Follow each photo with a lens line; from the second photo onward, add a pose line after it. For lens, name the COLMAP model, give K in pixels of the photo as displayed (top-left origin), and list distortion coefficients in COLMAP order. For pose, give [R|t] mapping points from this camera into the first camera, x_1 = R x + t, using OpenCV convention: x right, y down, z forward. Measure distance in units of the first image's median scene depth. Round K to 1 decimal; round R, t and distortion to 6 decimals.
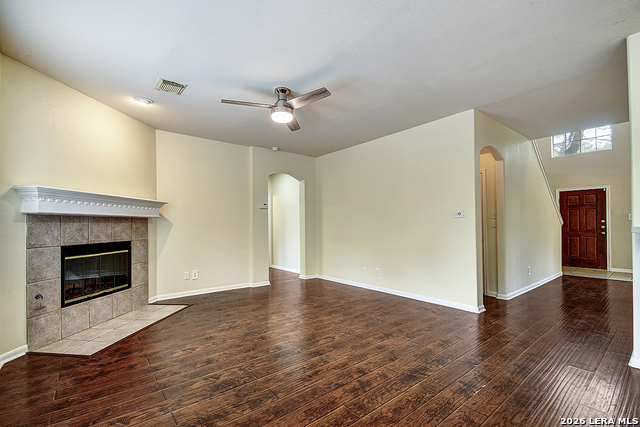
lens RADIAL K [[286.2, 0, 319.1], [0, 286.2, 228.1], [0, 0, 1]] dist [-0.001283, -0.000427]
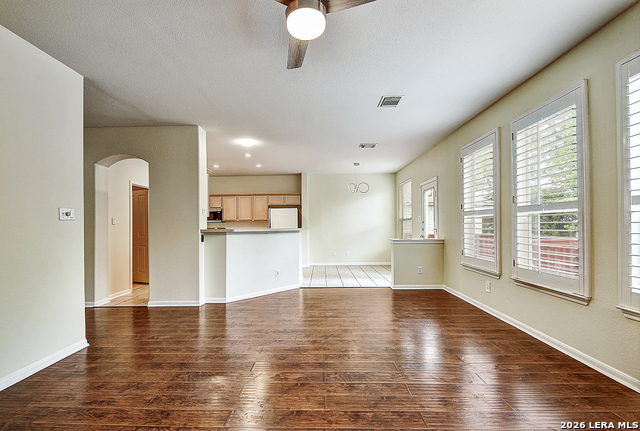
lens RADIAL K [[288.1, 0, 318.8], [0, 288.1, 225.2], [0, 0, 1]] dist [0.000046, -0.000037]
pose [[-0.782569, 0.025102, 0.622057, -0.592128], [0.021475, 0.999681, -0.013324, -0.001504], [-0.622193, 0.002932, -0.782858, 1.738016]]
